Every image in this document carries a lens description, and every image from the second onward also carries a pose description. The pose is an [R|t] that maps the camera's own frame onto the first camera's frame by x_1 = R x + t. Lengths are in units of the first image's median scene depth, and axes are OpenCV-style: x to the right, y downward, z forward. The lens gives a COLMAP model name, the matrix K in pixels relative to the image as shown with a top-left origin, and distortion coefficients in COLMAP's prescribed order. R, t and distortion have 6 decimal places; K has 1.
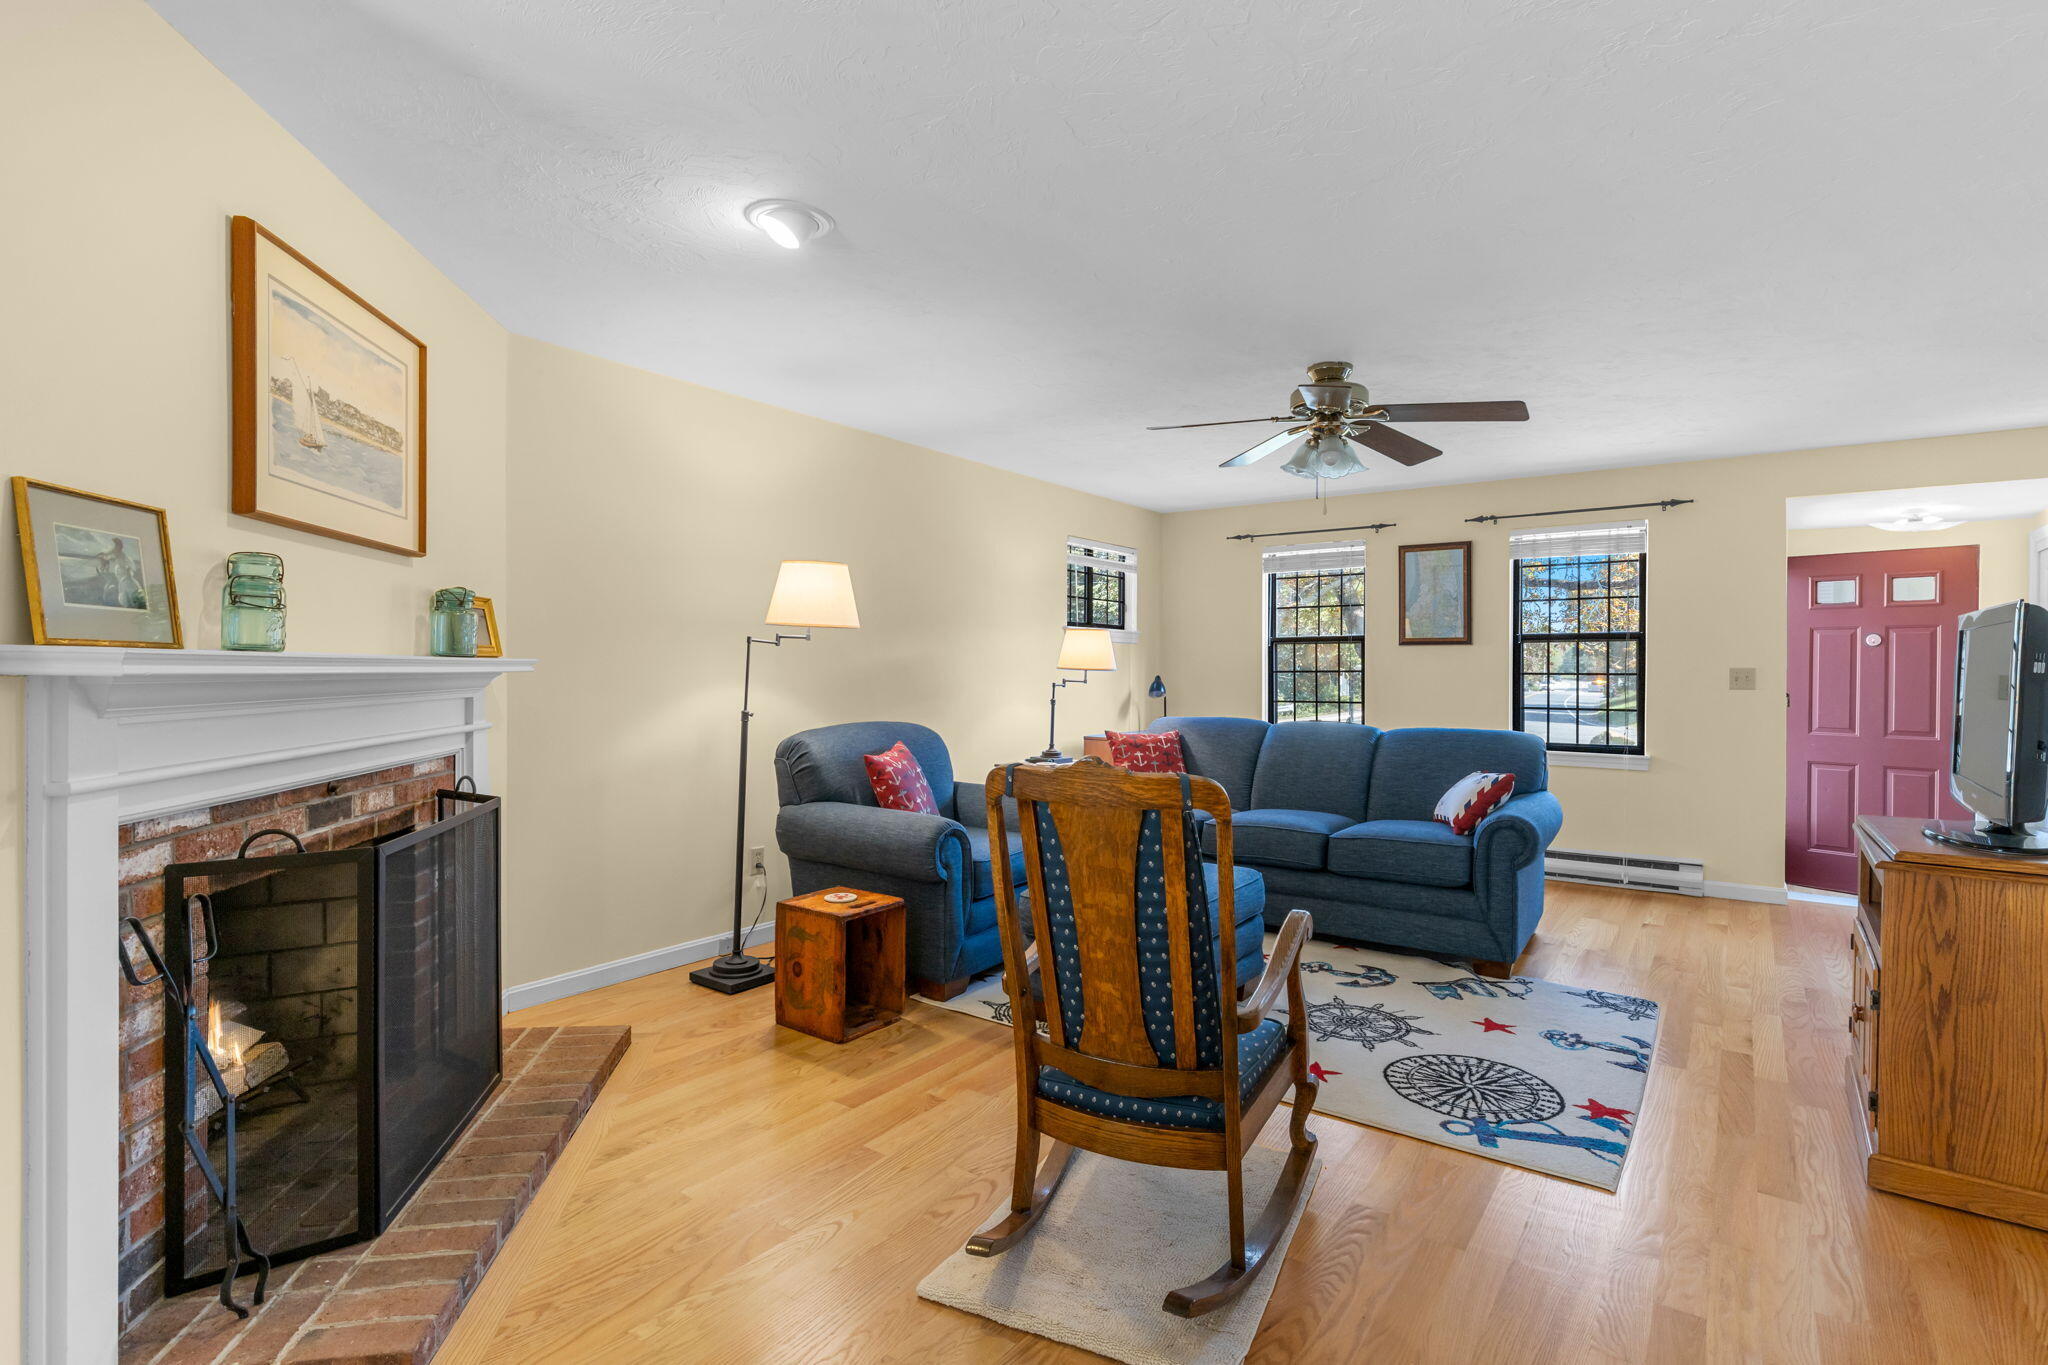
lens RADIAL K [[993.7, 0, 1036.8], [0, 993.7, 683.6], [0, 0, 1]] dist [-0.006939, -0.001249]
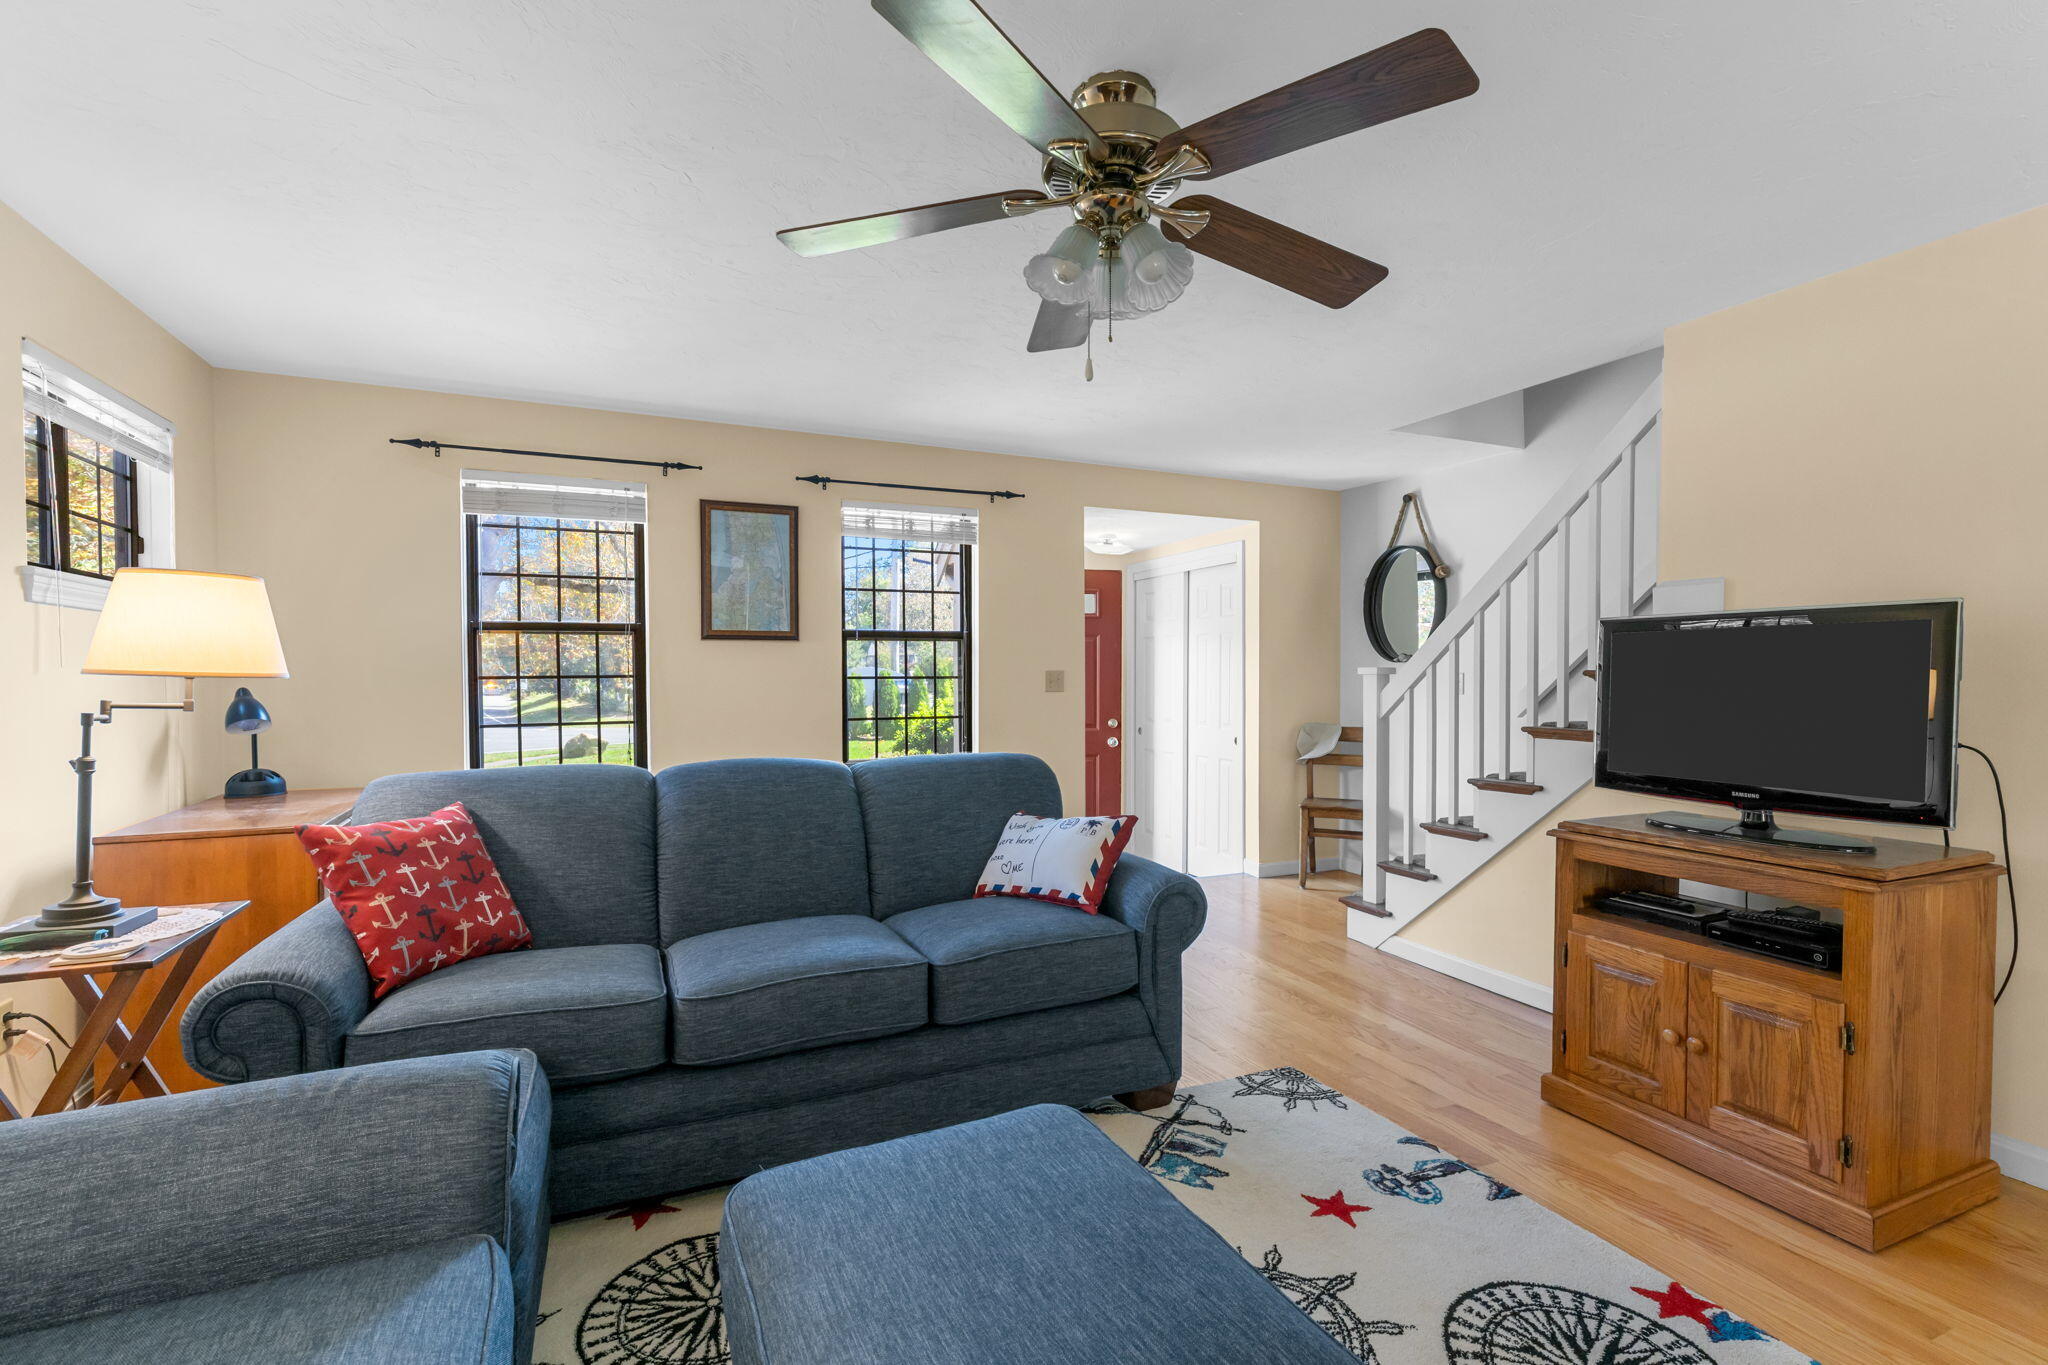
lens RADIAL K [[925.3, 0, 1036.4], [0, 925.3, 685.8], [0, 0, 1]] dist [0.010791, -0.000383]
pose [[0.495061, -0.015732, 0.868716, -0.174642], [0.016662, 0.999824, 0.008611, -0.013200], [-0.868698, 0.010211, 0.495236, 0.861799]]
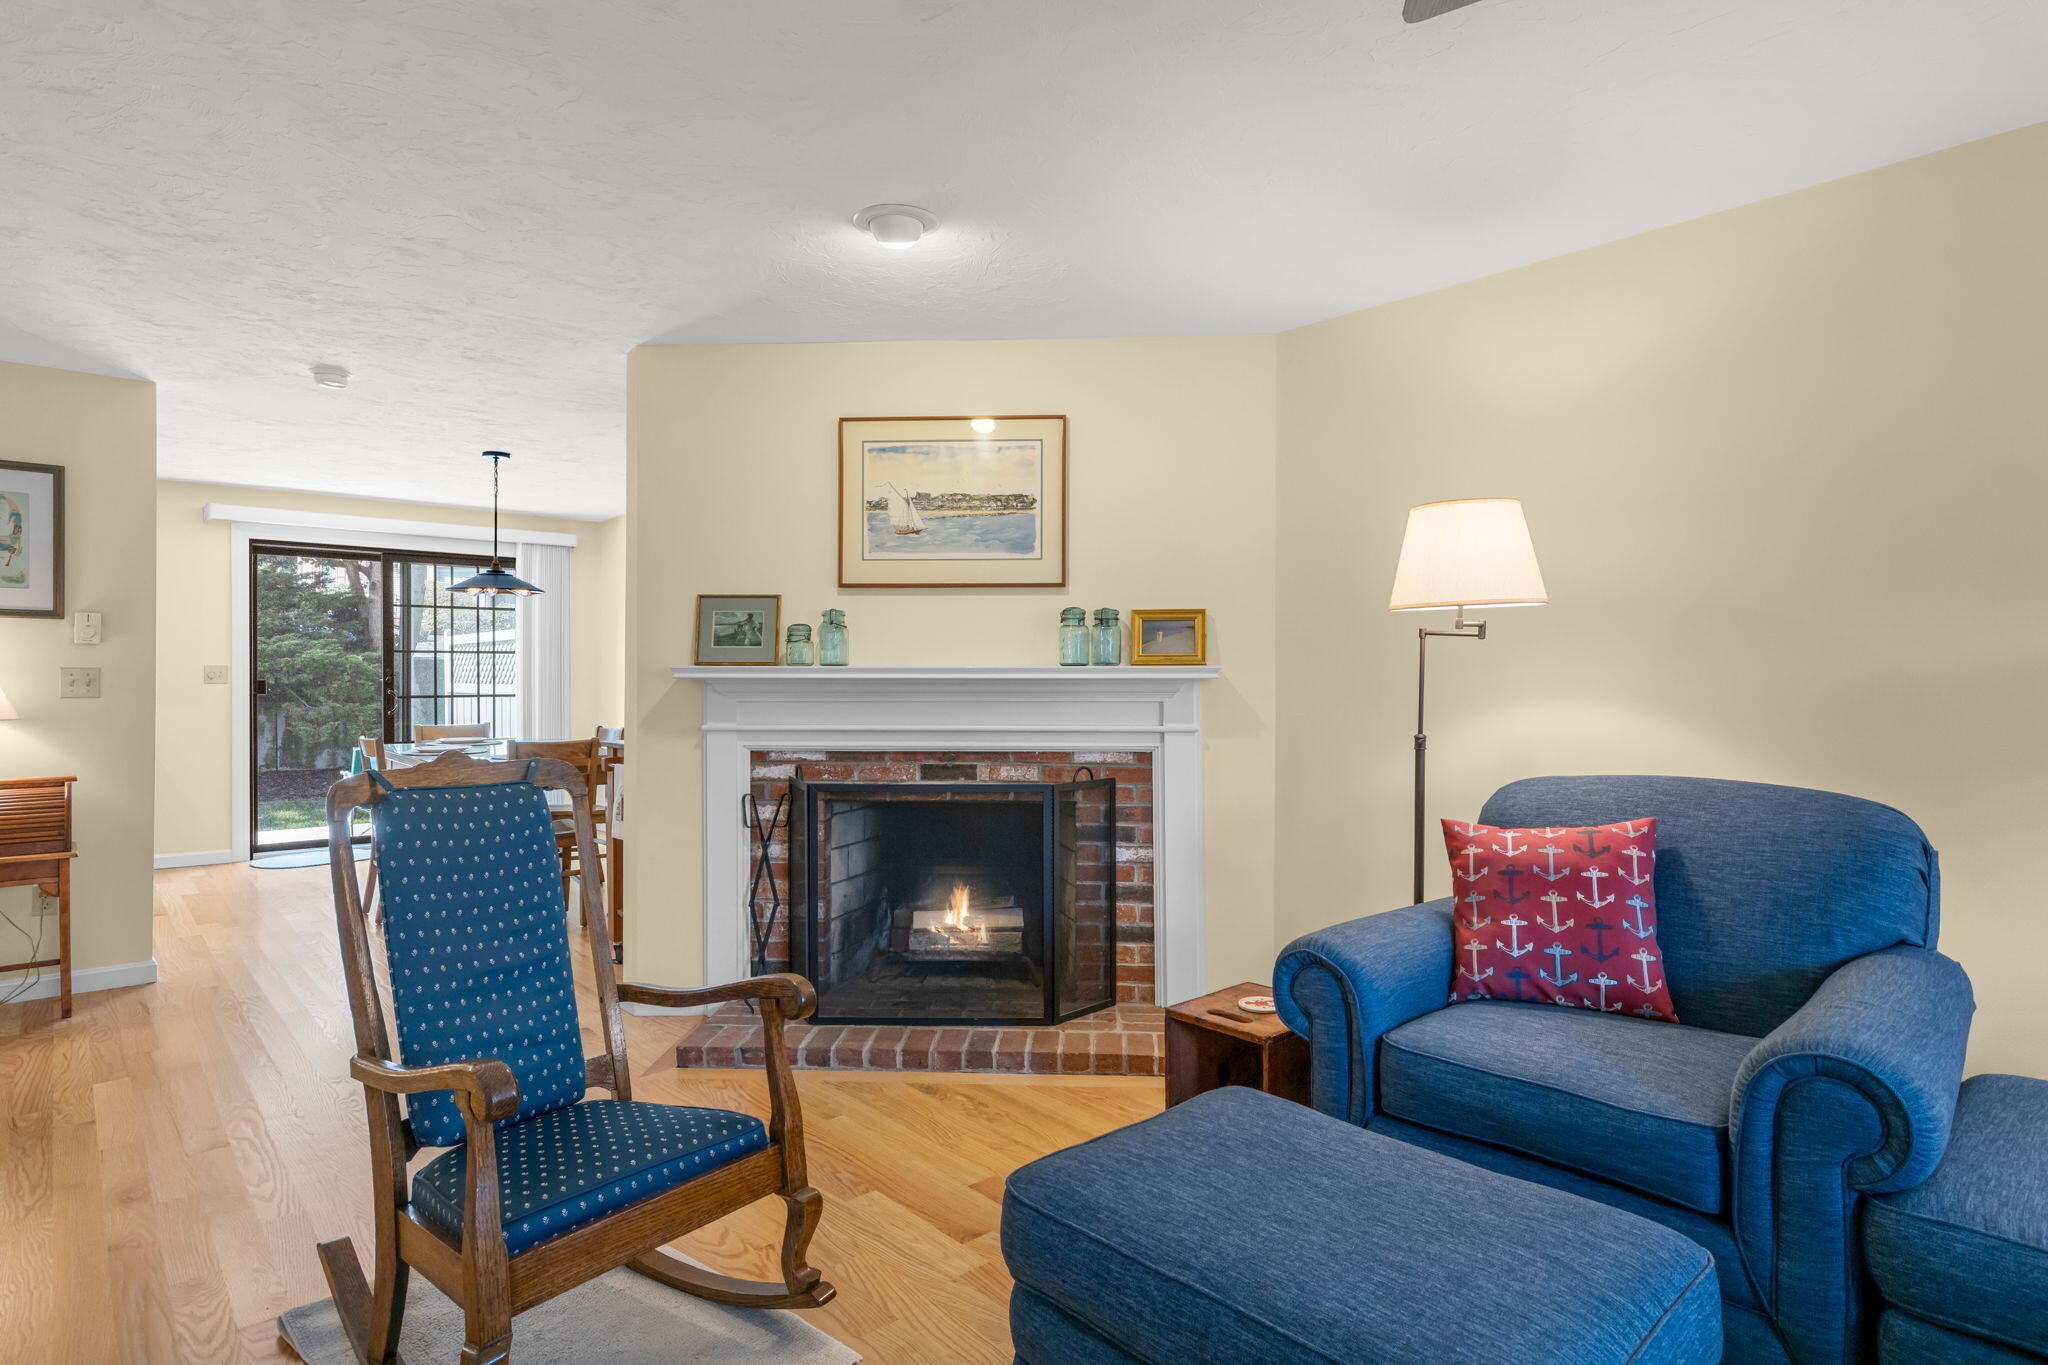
lens RADIAL K [[1099.4, 0, 1038.2], [0, 1099.4, 684.5], [0, 0, 1]] dist [0.005767, 0.000867]
pose [[-0.222934, 0.001796, -0.974832, 0.585804], [-0.016262, 0.999852, 0.005561, -0.008820], [0.974698, 0.017092, -0.222872, 1.020160]]
